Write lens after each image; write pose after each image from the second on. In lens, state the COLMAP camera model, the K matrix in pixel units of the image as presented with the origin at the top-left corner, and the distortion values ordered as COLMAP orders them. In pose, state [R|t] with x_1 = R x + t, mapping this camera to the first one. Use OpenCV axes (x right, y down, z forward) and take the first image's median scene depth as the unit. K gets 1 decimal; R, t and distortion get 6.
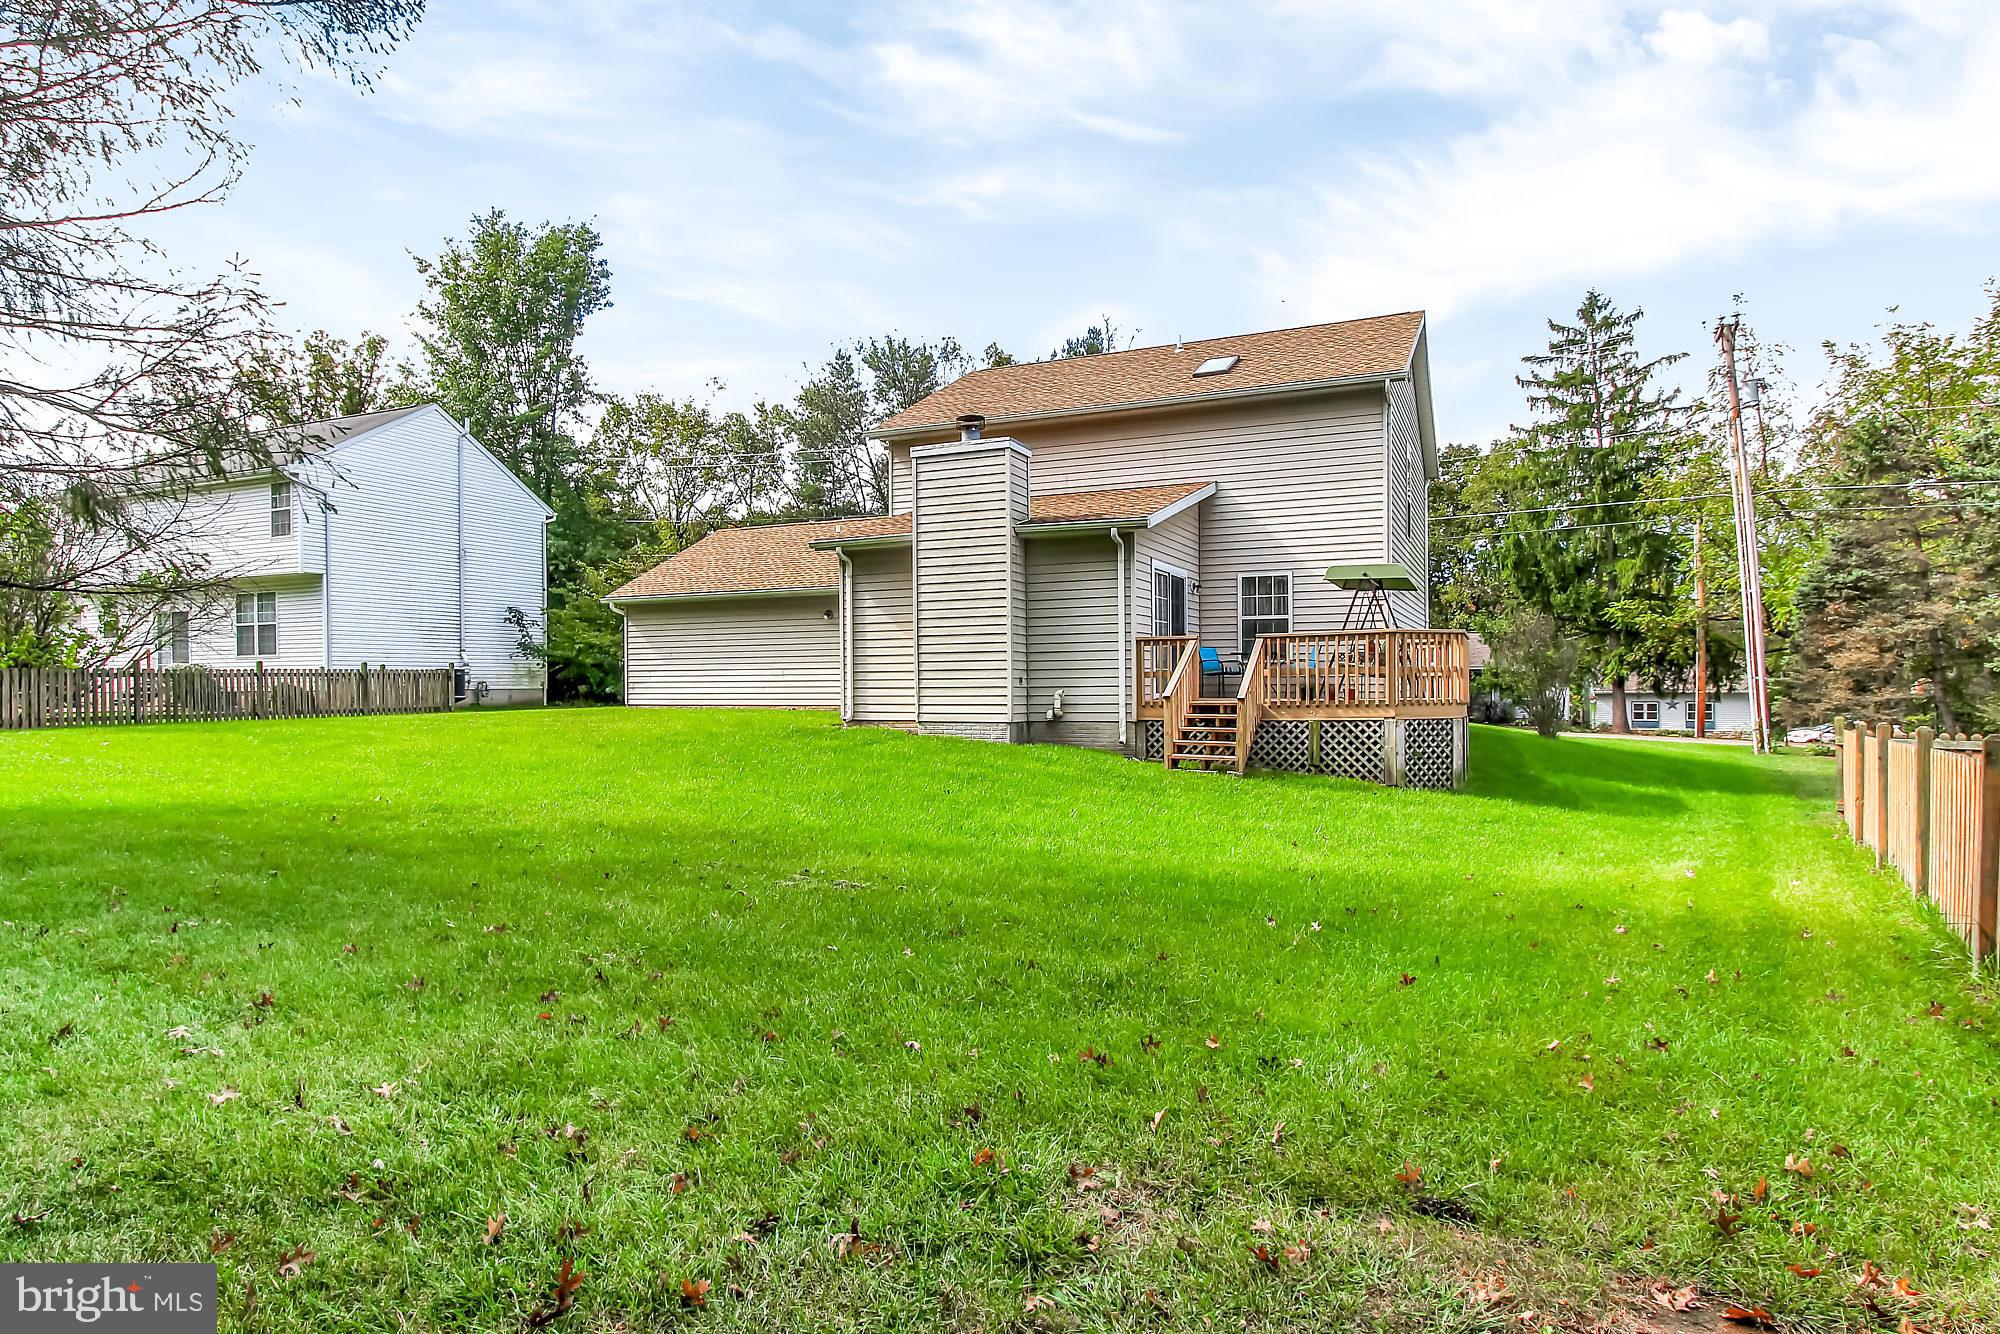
lens RADIAL K [[928.7, 0, 1004.6], [0, 928.7, 696.2], [0, 0, 1]] dist [-0.001722, -0.000094]
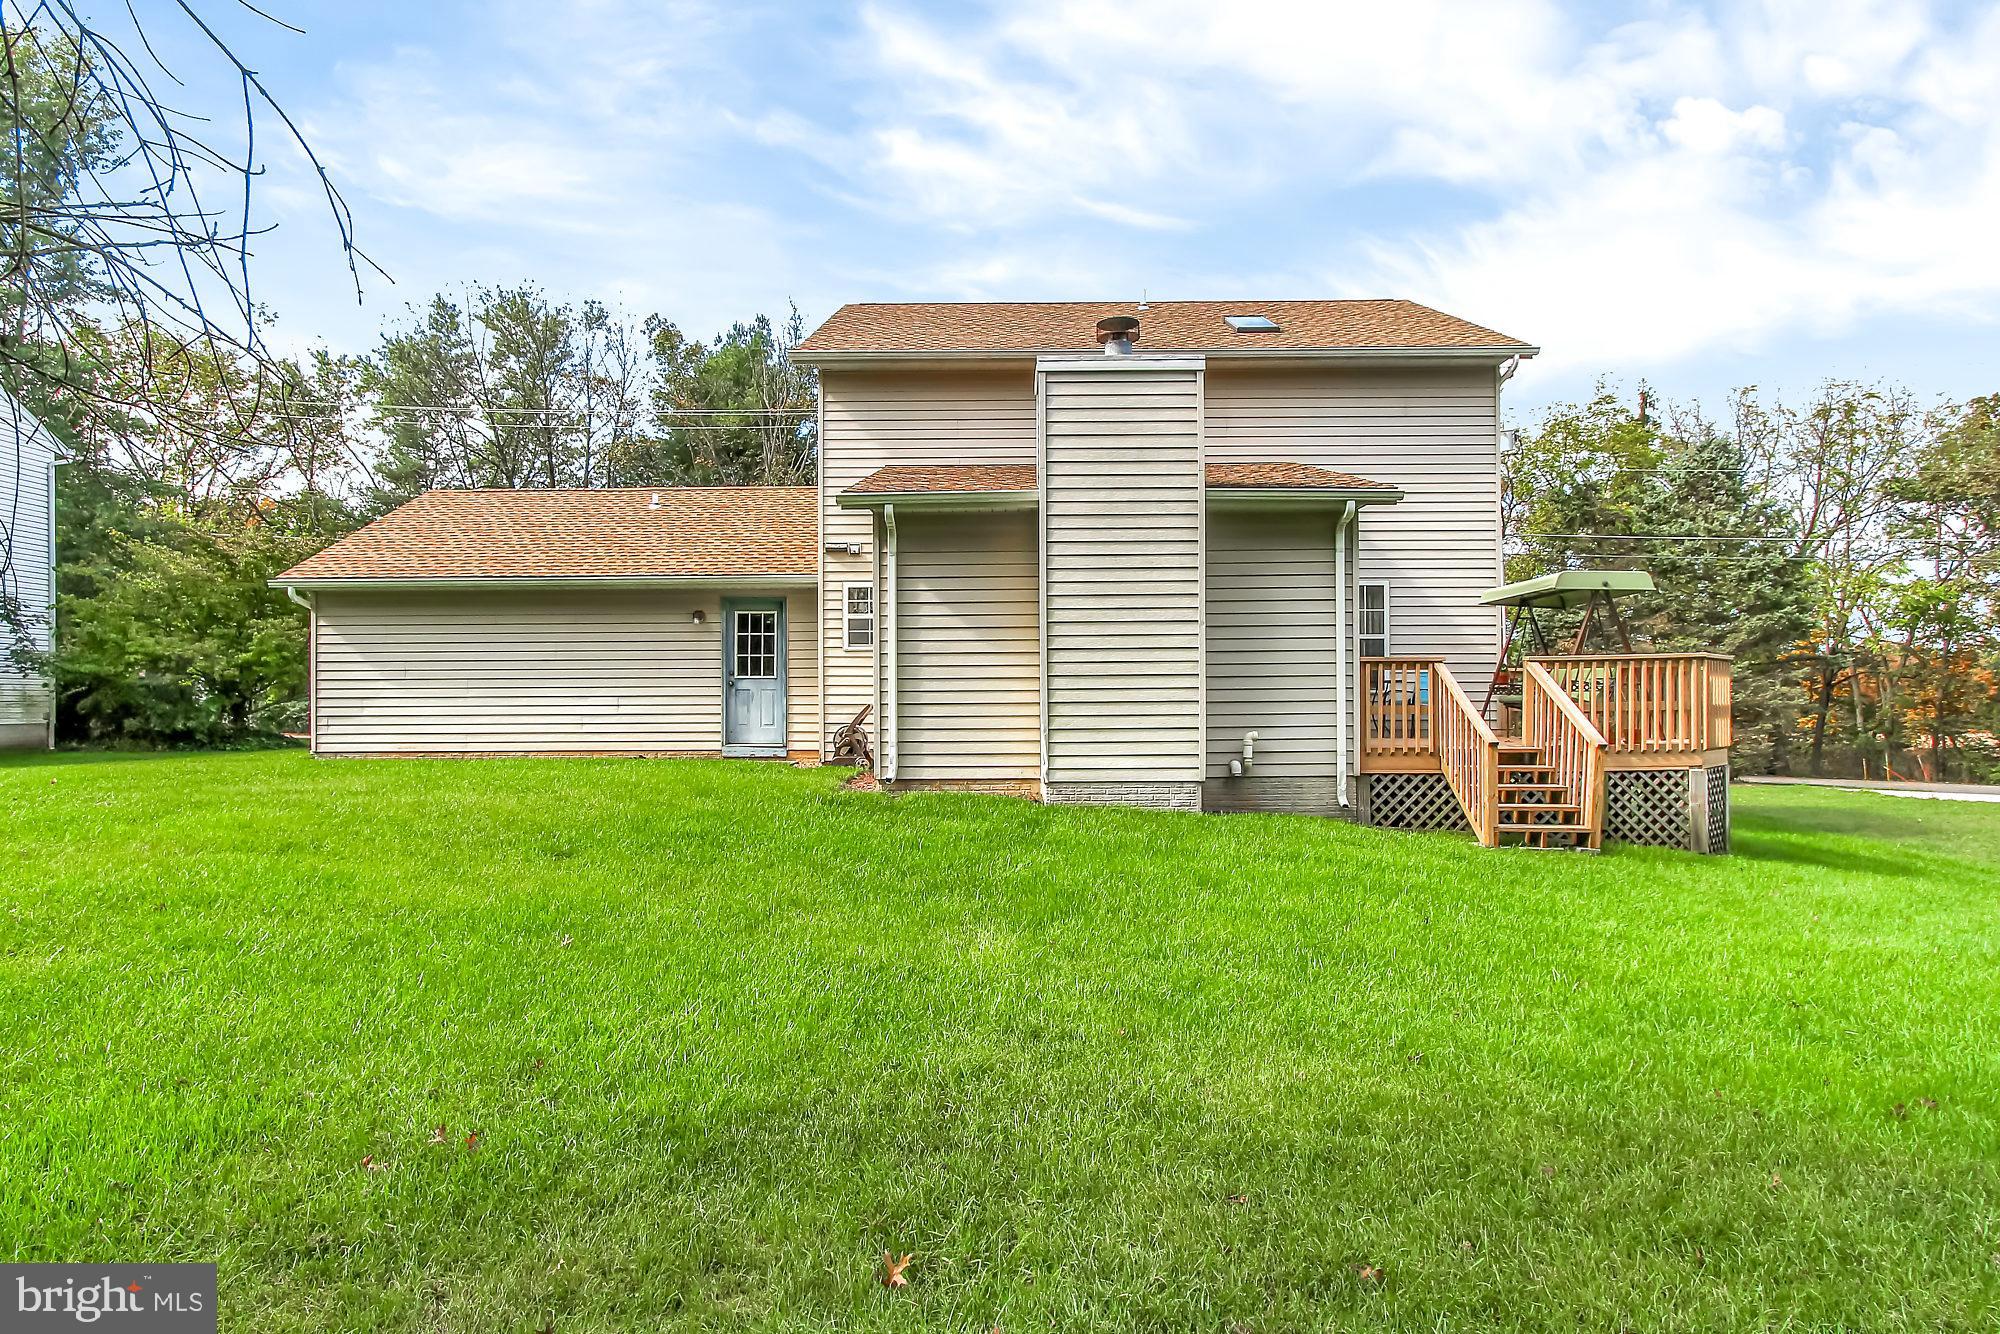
lens RADIAL K [[975.7, 0, 997.5], [0, 975.7, 720.4], [0, 0, 1]] dist [0.000251, 0.000412]
pose [[0.931475, -0.003795, 0.363786, -0.342995], [0.005133, 0.999983, -0.002711, -0.012864], [-0.363769, 0.004393, 0.931479, 0.353798]]
